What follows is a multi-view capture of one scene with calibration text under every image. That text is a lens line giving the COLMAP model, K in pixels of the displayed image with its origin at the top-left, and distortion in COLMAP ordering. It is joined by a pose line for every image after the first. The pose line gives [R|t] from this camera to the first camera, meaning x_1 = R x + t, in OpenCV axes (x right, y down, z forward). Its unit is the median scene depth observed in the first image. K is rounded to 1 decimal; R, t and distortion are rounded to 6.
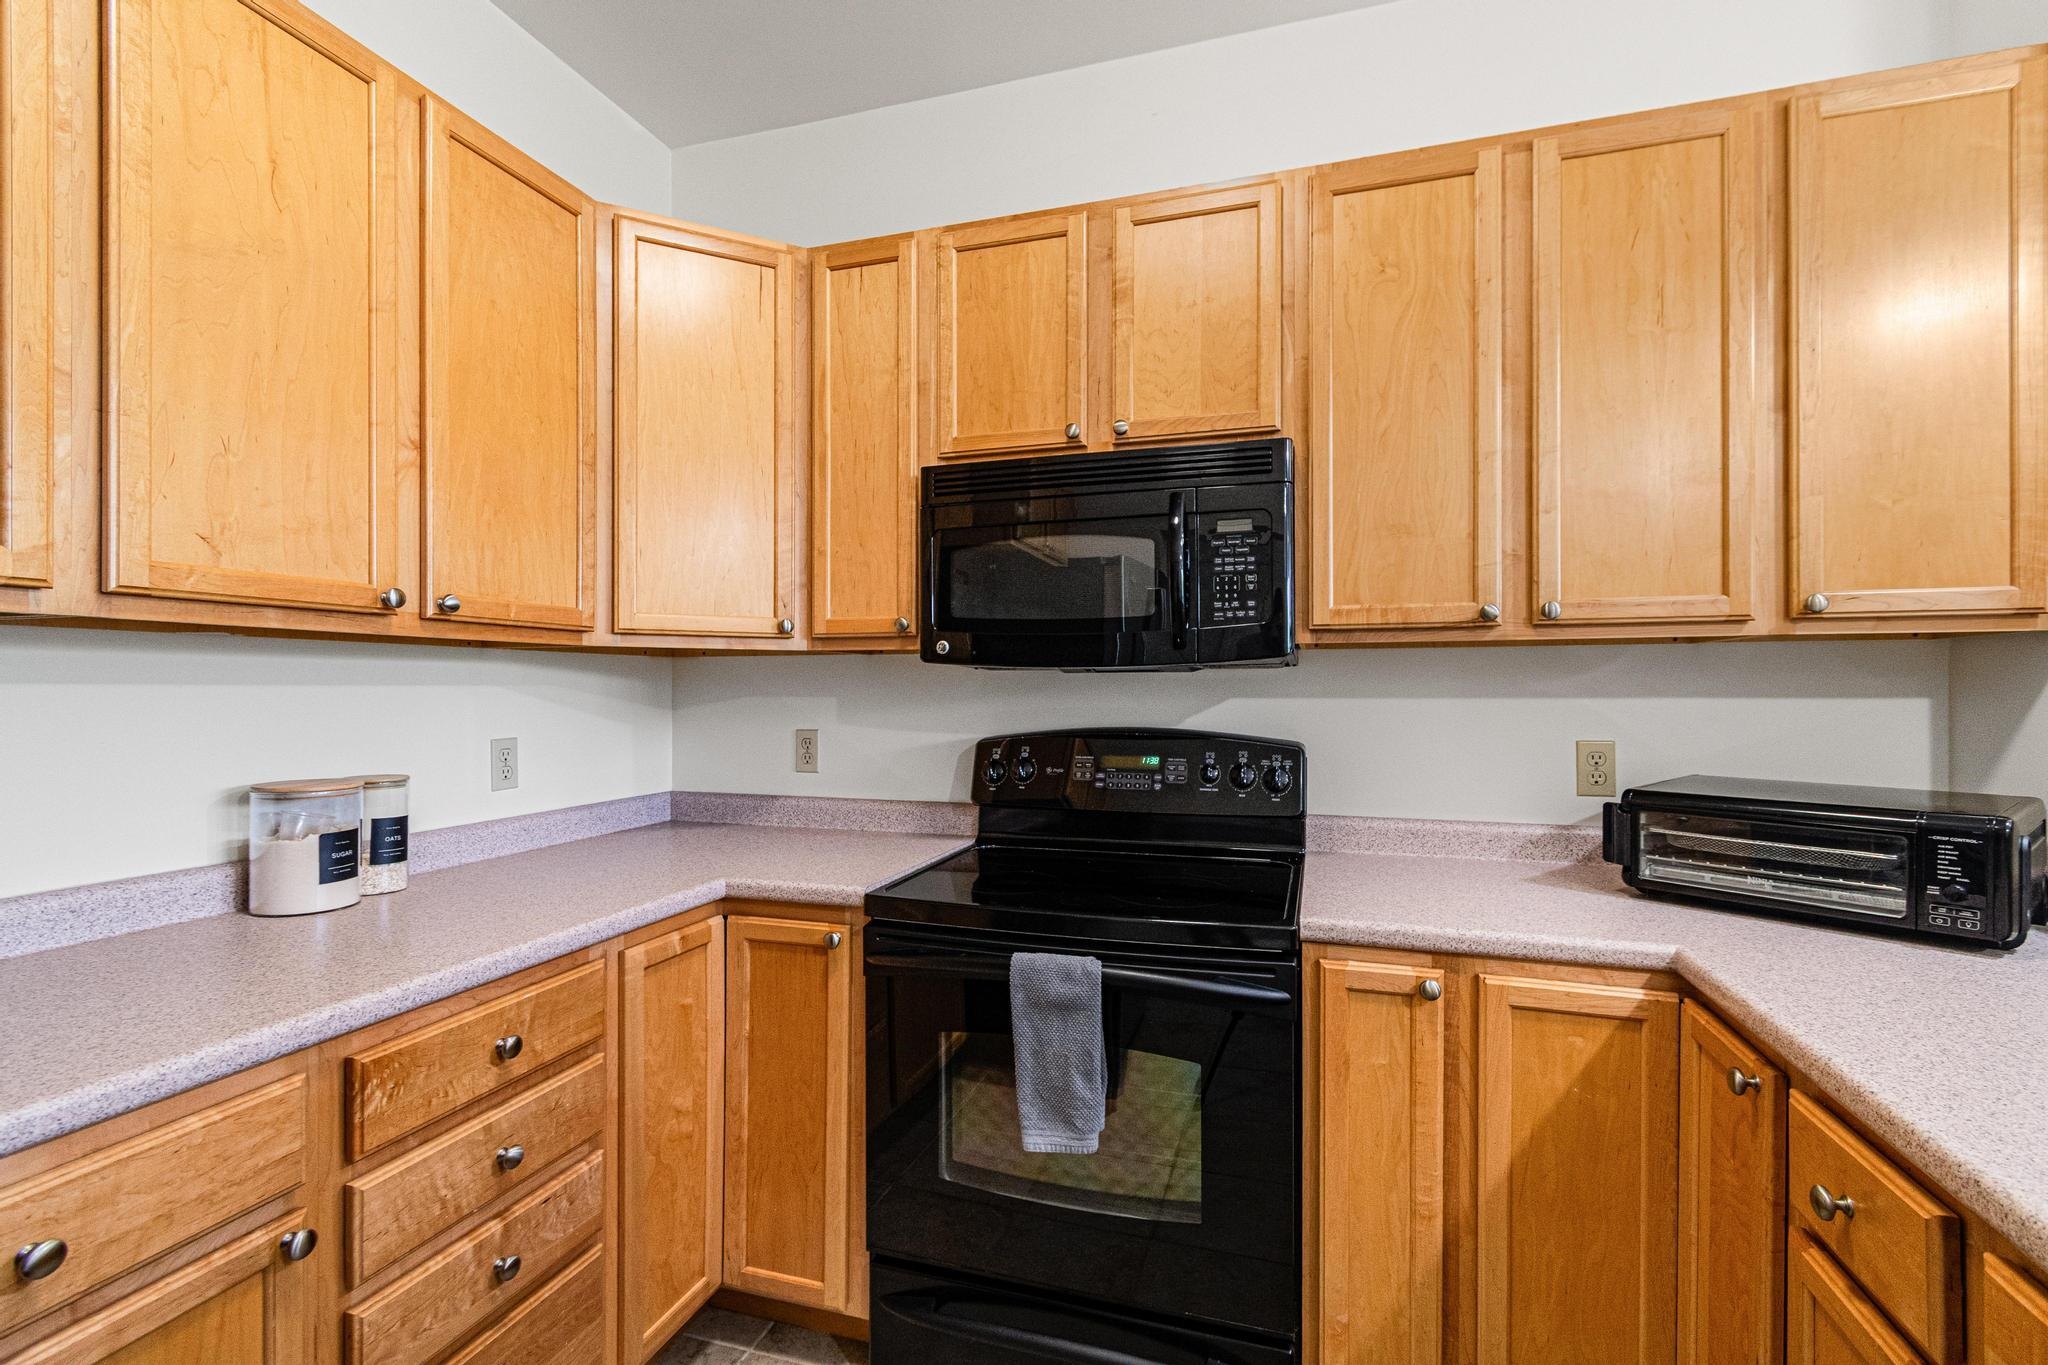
lens RADIAL K [[926.8, 0, 1027.7], [0, 926.8, 687.6], [0, 0, 1]] dist [0.002971, -0.000487]
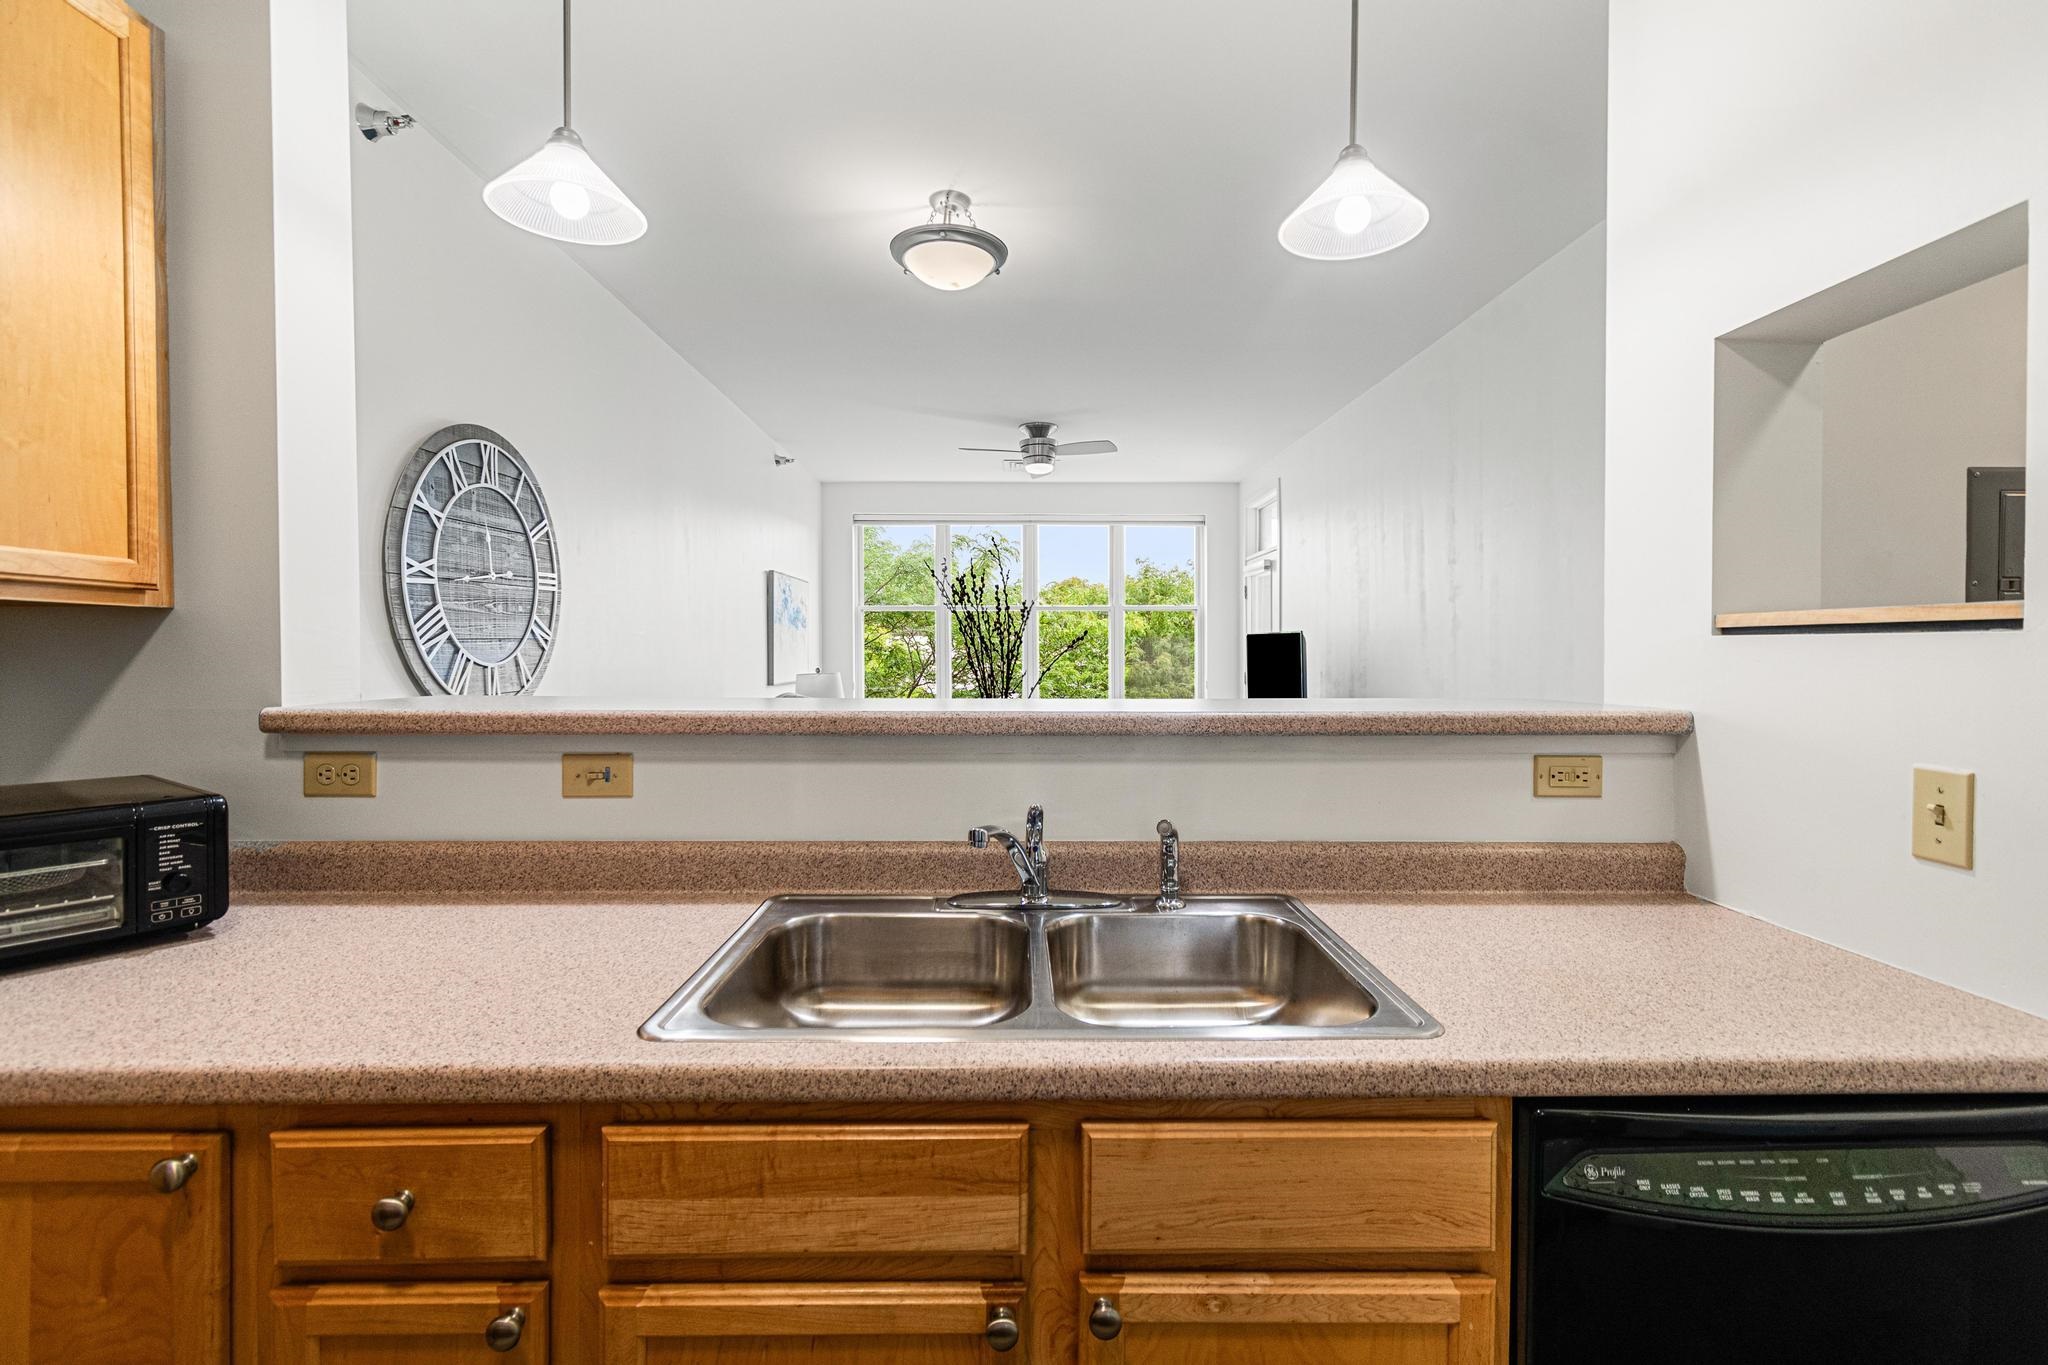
lens RADIAL K [[904.3, 0, 1033.3], [0, 904.3, 668.1], [0, 0, 1]] dist [0.000480, -0.000302]
pose [[-0.323891, -0.014236, 0.945987, -0.115374], [0.001142, 0.999880, 0.015438, -0.007942], [-0.946094, 0.006081, -0.323836, 0.350637]]
